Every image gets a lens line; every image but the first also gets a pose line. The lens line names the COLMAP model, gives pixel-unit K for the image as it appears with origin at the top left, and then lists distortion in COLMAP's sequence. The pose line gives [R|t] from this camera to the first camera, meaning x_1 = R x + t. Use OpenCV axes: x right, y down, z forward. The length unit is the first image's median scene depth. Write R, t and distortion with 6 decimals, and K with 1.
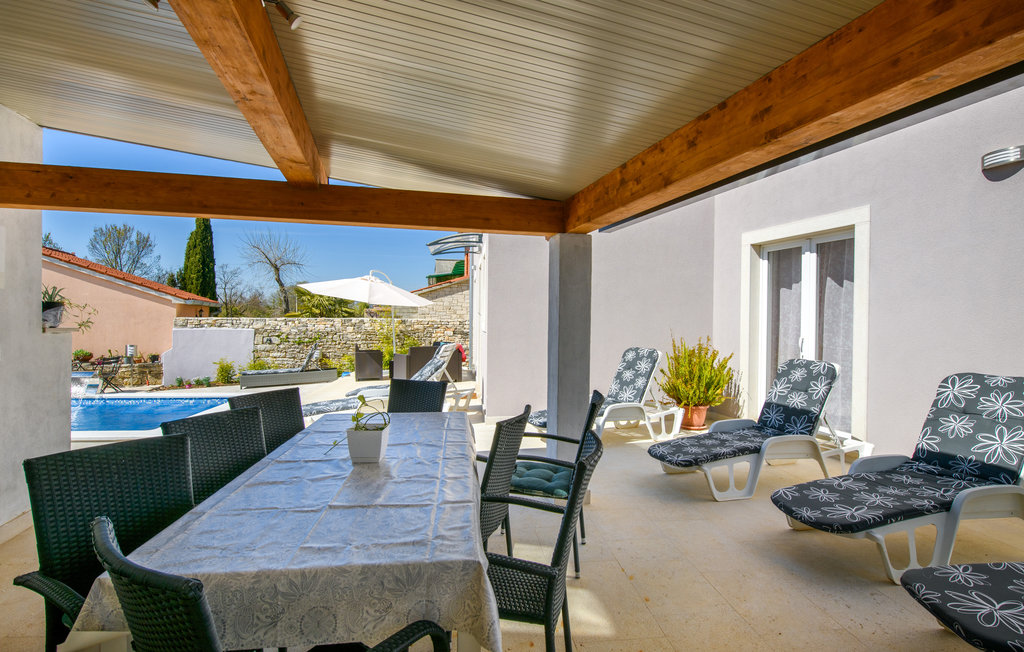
lens RADIAL K [[518.9, 0, 512.0], [0, 518.9, 326.0], [0, 0, 1]] dist [-0.003931, -0.001657]
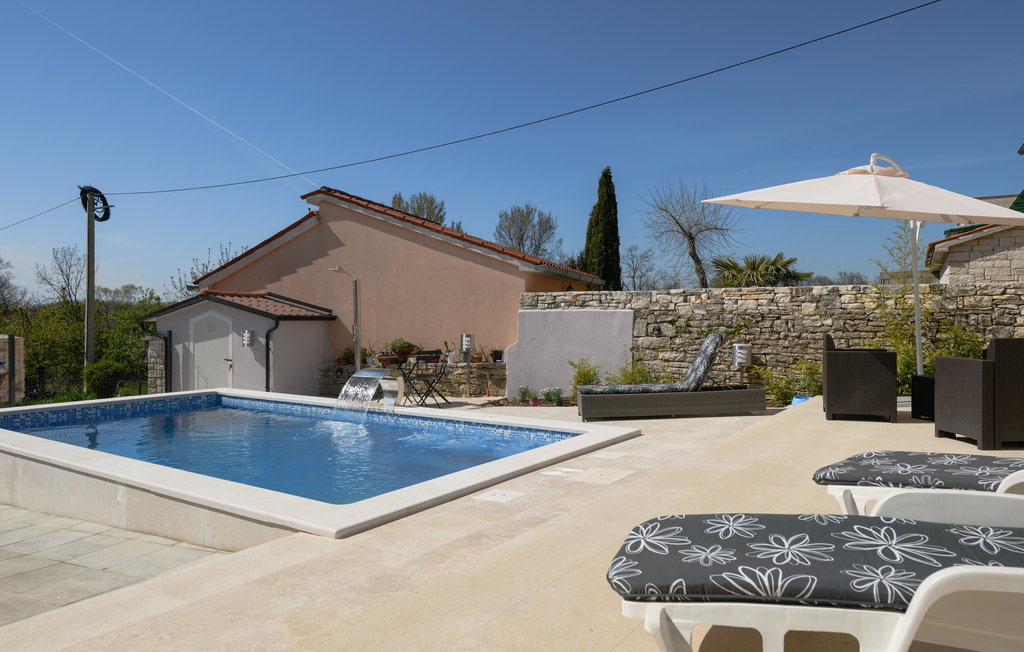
lens RADIAL K [[667.9, 0, 512.0], [0, 667.9, 326.0], [0, 0, 1]] dist [0.002722, 0.000873]
pose [[0.760955, -0.002100, -0.648802, -0.120595], [-0.002967, 0.999973, -0.006717, 0.029004], [0.648798, 0.007036, 0.760928, 0.351602]]
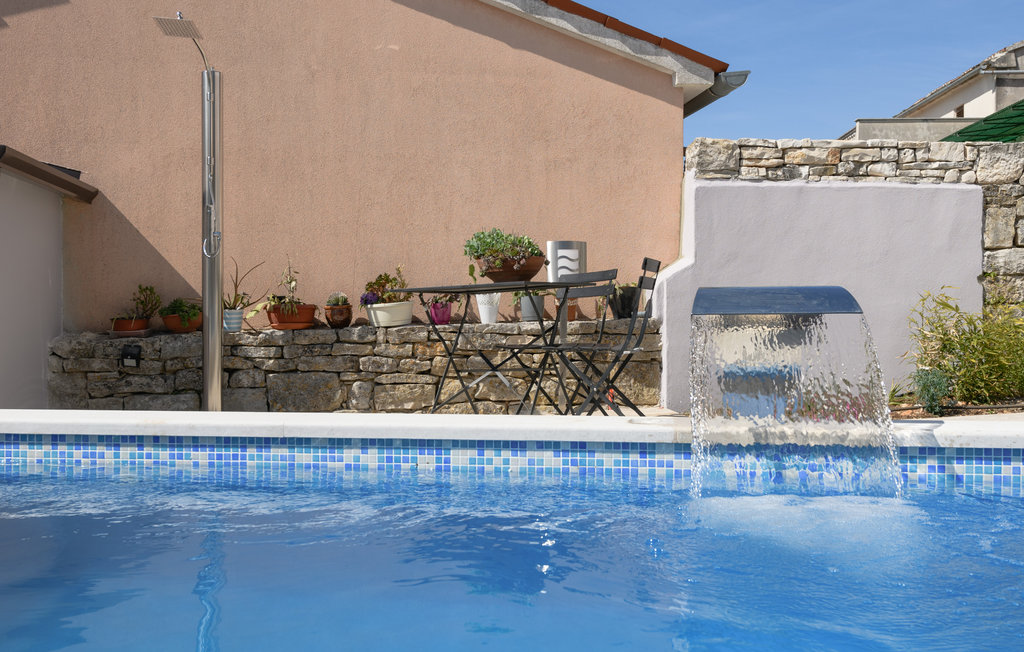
lens RADIAL K [[1027.6, 0, 512.0], [0, 1027.6, 326.0], [0, 0, 1]] dist [0.002465, -0.008312]
pose [[0.975227, -0.006224, -0.221119, -0.605964], [0.004394, 0.999952, -0.008766, 0.075115], [0.221163, 0.007577, 0.975207, 0.480521]]
